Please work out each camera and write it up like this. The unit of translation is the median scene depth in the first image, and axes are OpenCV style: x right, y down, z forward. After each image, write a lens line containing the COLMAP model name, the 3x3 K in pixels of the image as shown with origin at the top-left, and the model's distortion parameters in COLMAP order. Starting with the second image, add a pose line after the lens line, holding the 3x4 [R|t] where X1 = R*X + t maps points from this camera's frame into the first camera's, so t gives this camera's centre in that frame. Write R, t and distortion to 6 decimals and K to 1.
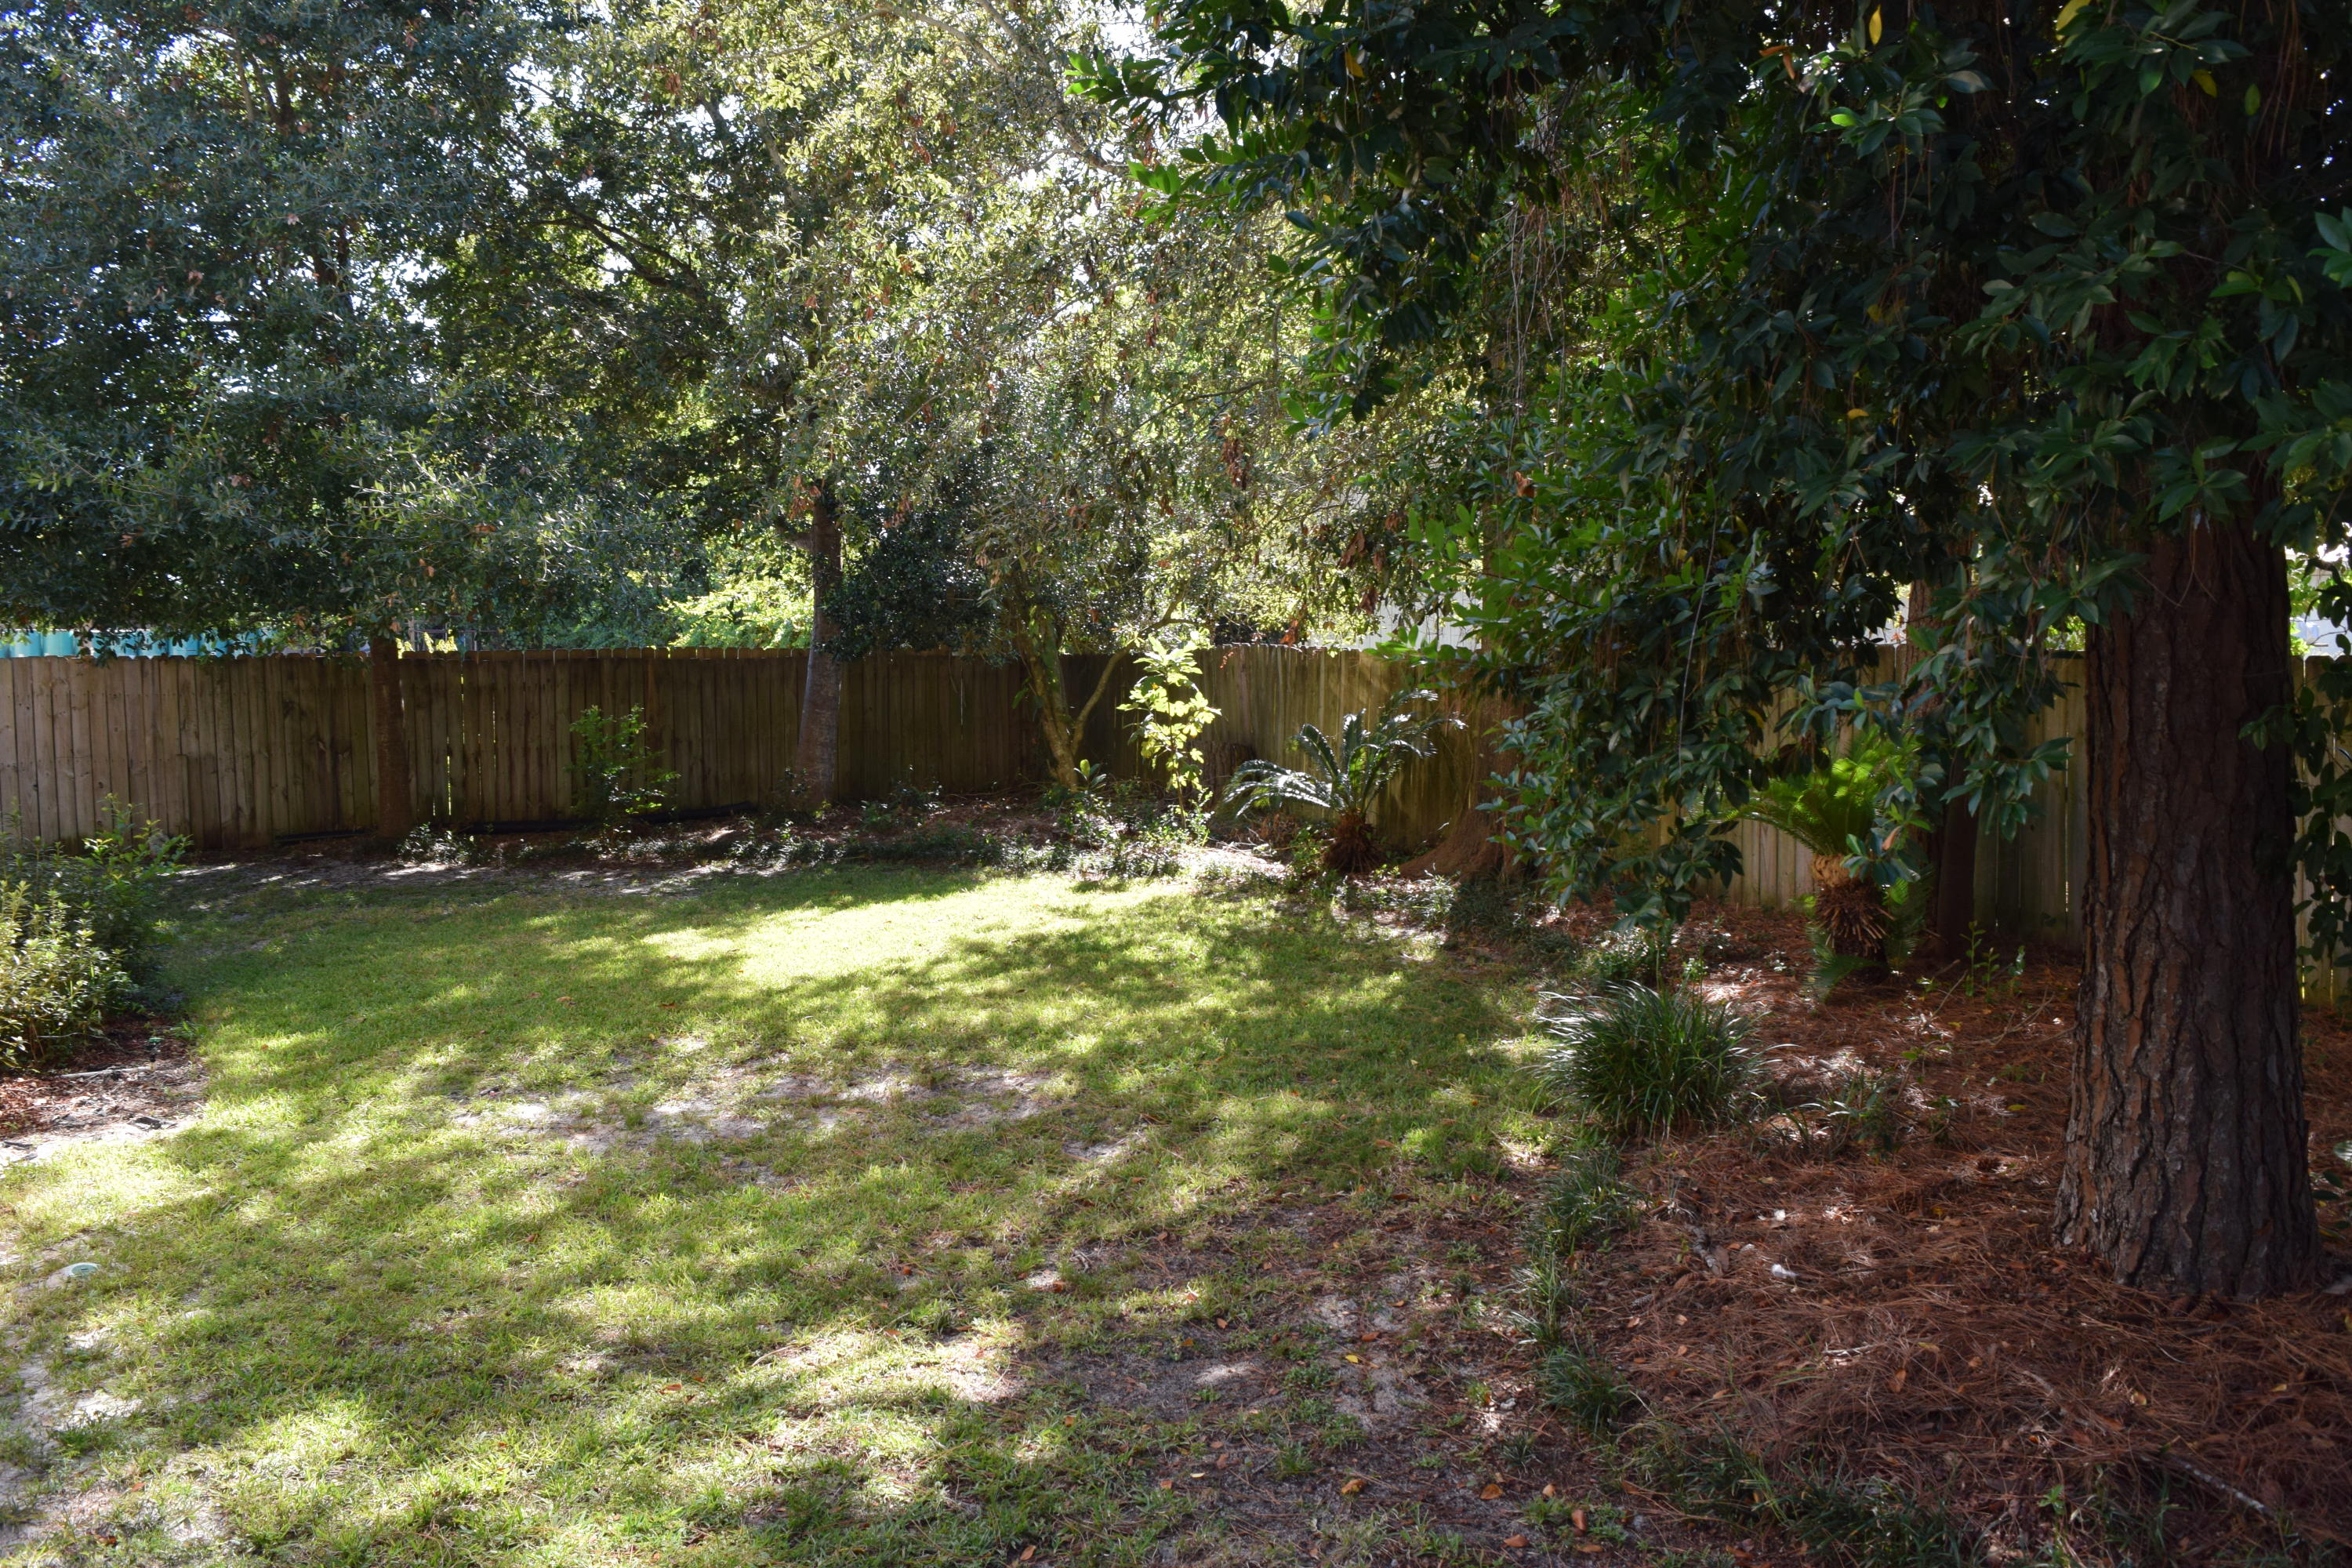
lens RADIAL K [[1857.5, 0, 1169.6], [0, 1857.5, 771.8], [0, 0, 1]] dist [-0.096210, 0.018948]
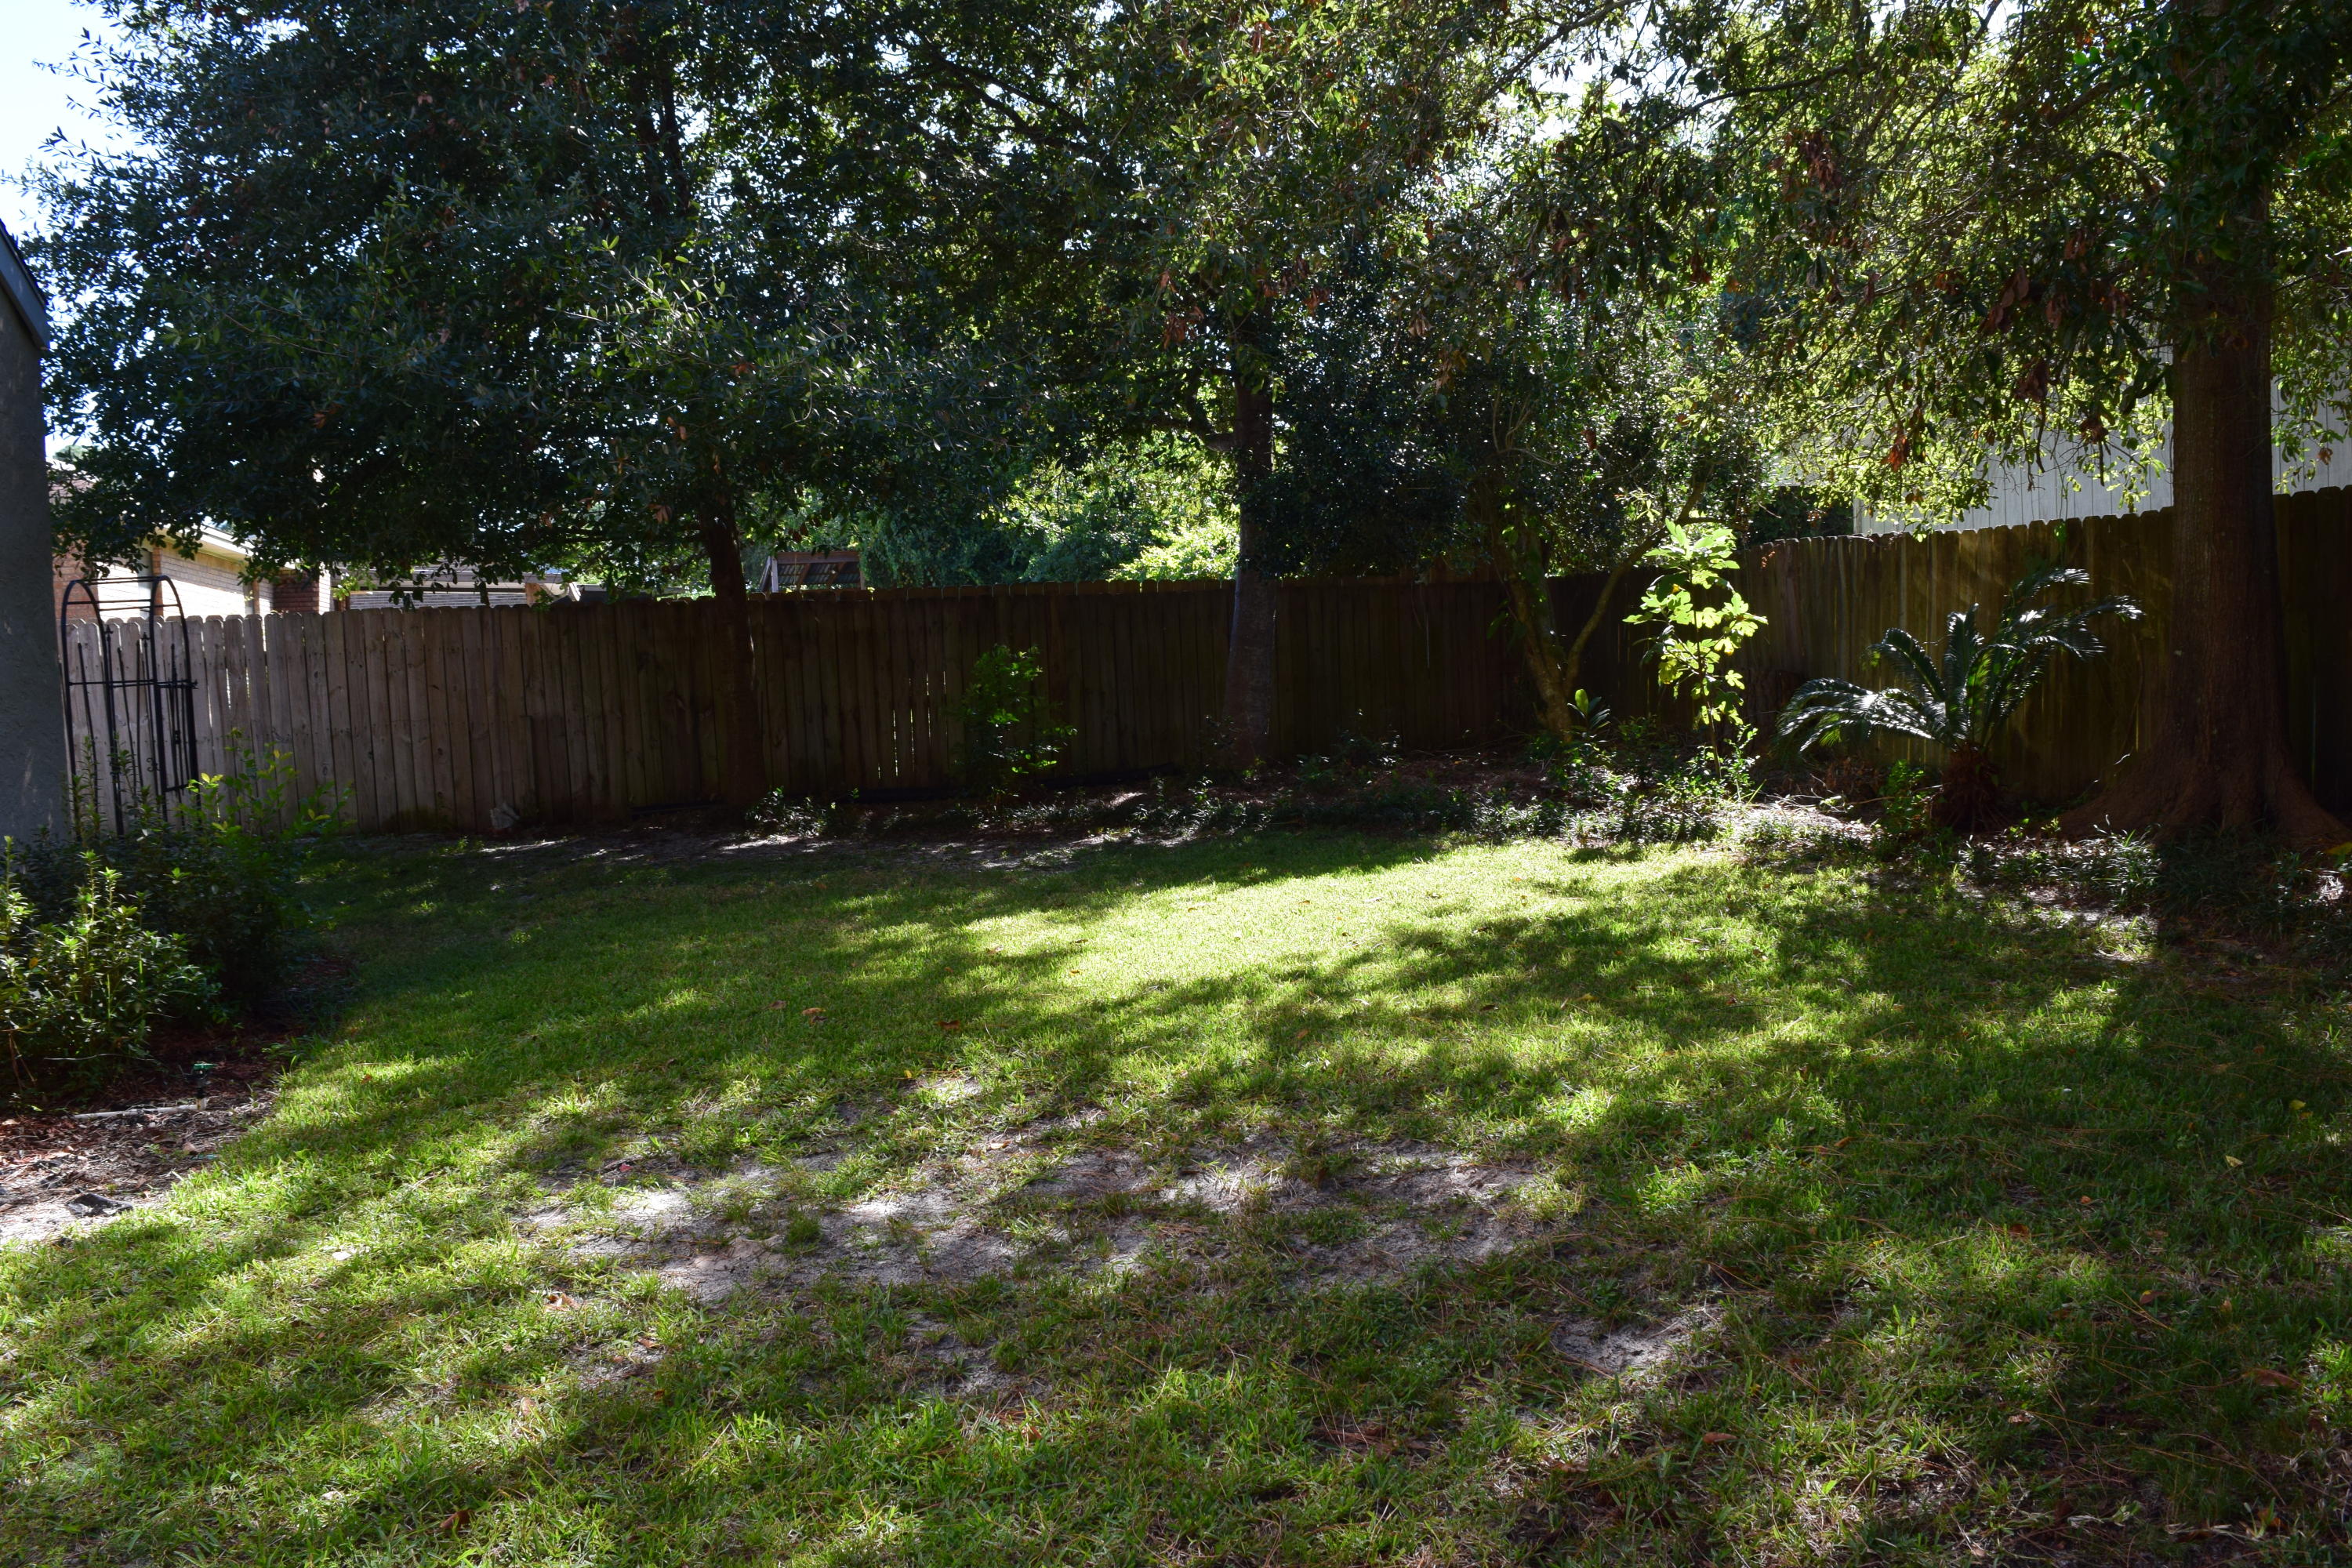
lens RADIAL K [[1857.5, 0, 1169.6], [0, 1857.5, 771.8], [0, 0, 1]] dist [-0.096210, 0.018948]
pose [[0.965339, -0.015782, -0.260522, -0.016034], [0.017223, 0.999846, 0.003252, 0.028386], [0.260431, -0.007626, 0.965462, 0.304787]]
